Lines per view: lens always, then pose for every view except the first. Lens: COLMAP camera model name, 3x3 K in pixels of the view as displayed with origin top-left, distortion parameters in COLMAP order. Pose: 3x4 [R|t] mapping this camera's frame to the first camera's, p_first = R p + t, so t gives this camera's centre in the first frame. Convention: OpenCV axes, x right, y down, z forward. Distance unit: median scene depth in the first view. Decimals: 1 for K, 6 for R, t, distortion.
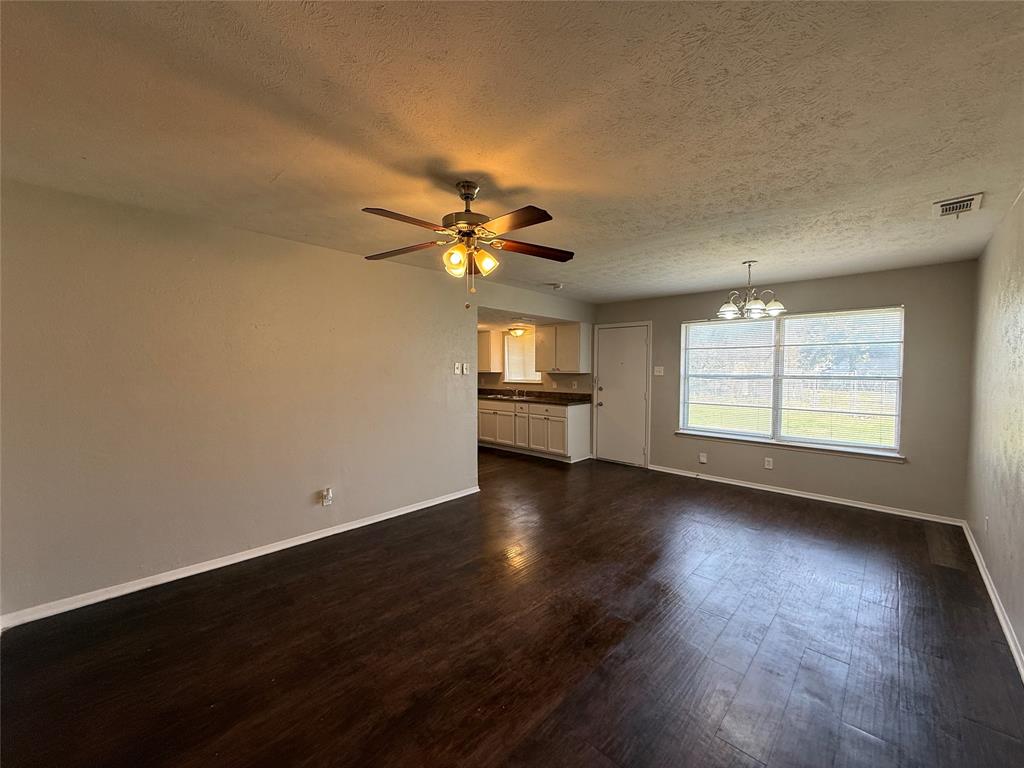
lens RADIAL K [[407.4, 0, 513.1], [0, 407.4, 382.3], [0, 0, 1]] dist [-0.001950, 0.000238]
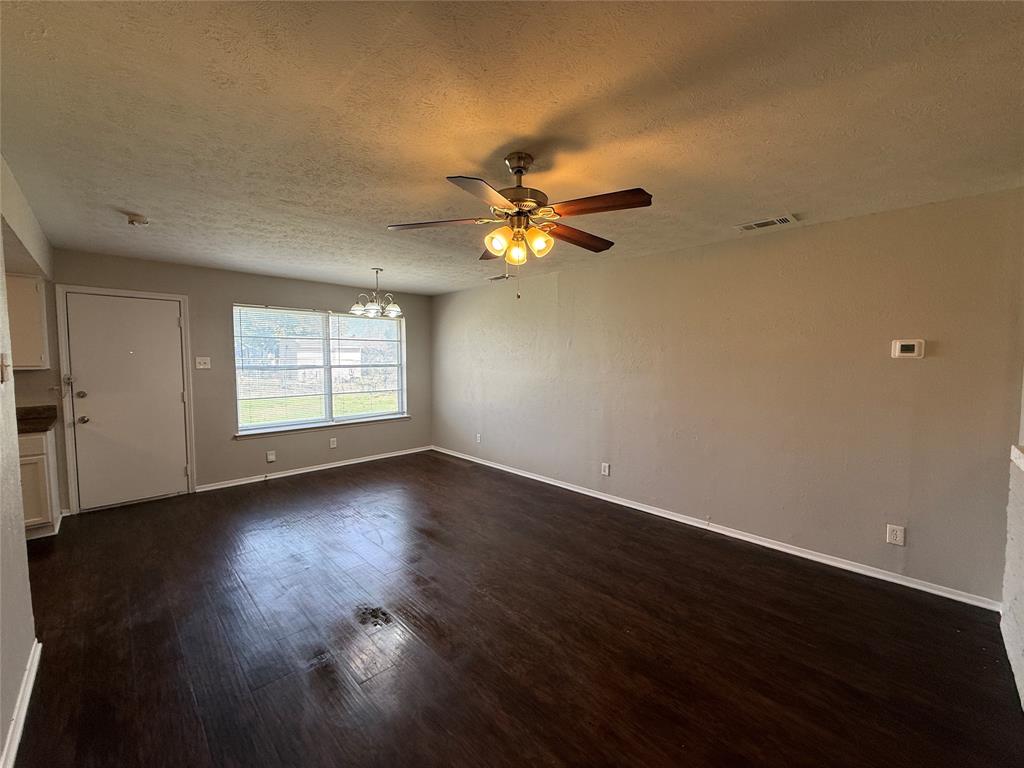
lens RADIAL K [[407.4, 0, 508.8], [0, 407.4, 382.7], [0, 0, 1]] dist [-0.001950, 0.000238]
pose [[0.033170, -0.065382, 0.997309, -0.361884], [0.033016, 0.997385, 0.064289, -0.019165], [-0.998904, 0.030795, 0.035242, 0.357576]]
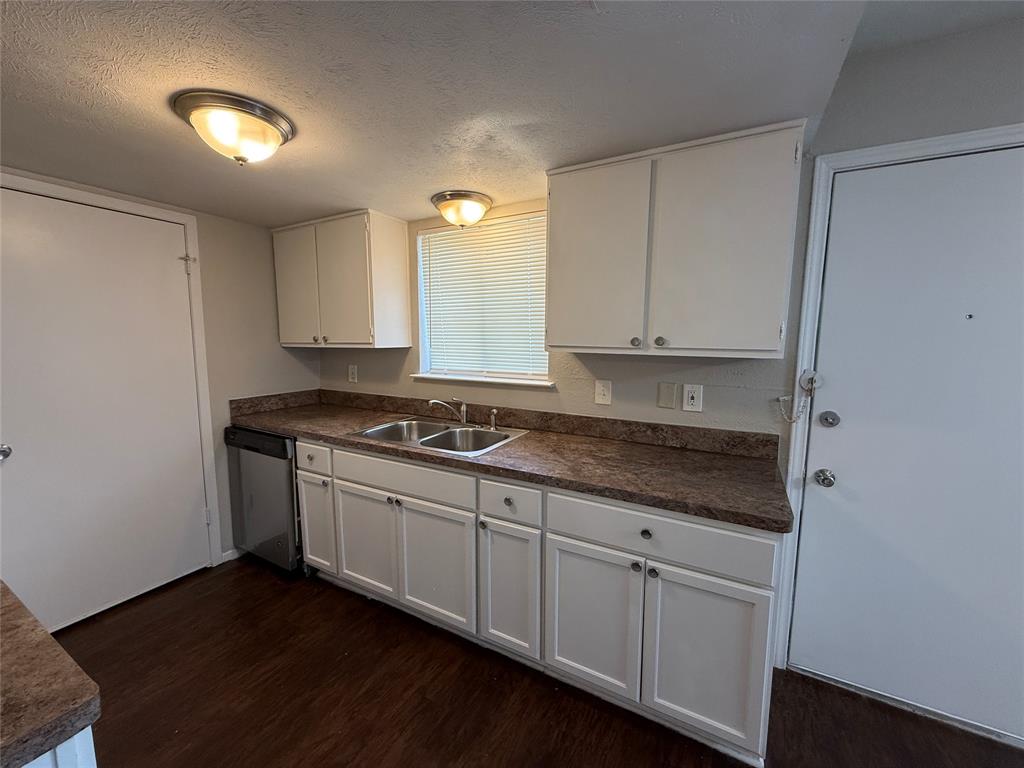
lens RADIAL K [[407.4, 0, 510.4], [0, 407.4, 383.9], [0, 0, 1]] dist [-0.001950, 0.000238]
pose [[0.968483, -0.026451, 0.247673, -0.038712], [0.005012, 0.996213, 0.086796, -0.029094], [-0.249031, -0.082819, 0.964948, 0.818108]]
